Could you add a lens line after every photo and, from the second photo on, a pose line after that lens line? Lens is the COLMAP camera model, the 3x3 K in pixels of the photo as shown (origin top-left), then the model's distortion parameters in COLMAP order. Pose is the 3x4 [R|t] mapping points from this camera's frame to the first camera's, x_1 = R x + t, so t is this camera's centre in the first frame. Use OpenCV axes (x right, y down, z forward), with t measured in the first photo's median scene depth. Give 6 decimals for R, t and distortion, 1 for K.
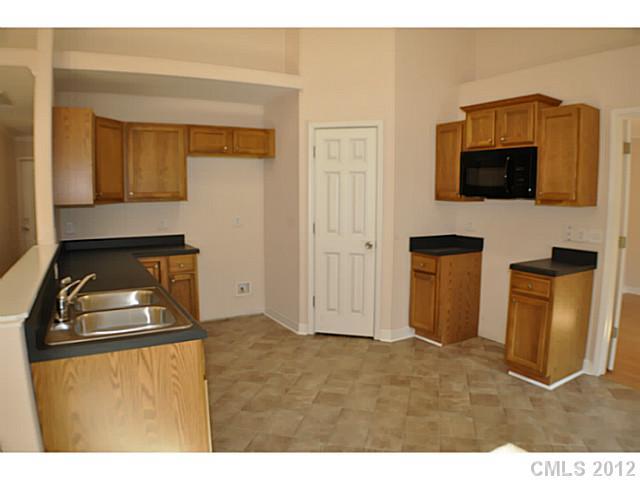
lens RADIAL K [[437.5, 0, 320.0], [0, 437.5, 240.0], [0, 0, 1]] dist [-0.120959, 0.001022]
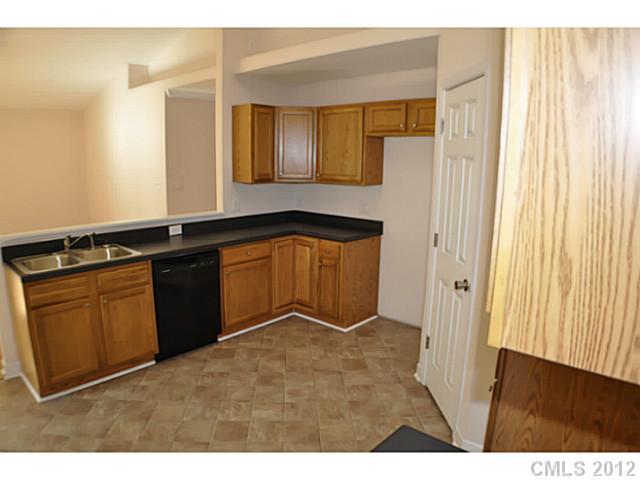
lens RADIAL K [[428.5, 0, 320.0], [0, 428.5, 240.0], [0, 0, 1]] dist [-0.170525, -0.000428]
pose [[0.313852, 0.179751, -0.932302, 0.580910], [-0.123181, 0.981326, 0.147735, -0.107179], [0.941448, 0.068475, 0.330133, 0.665593]]
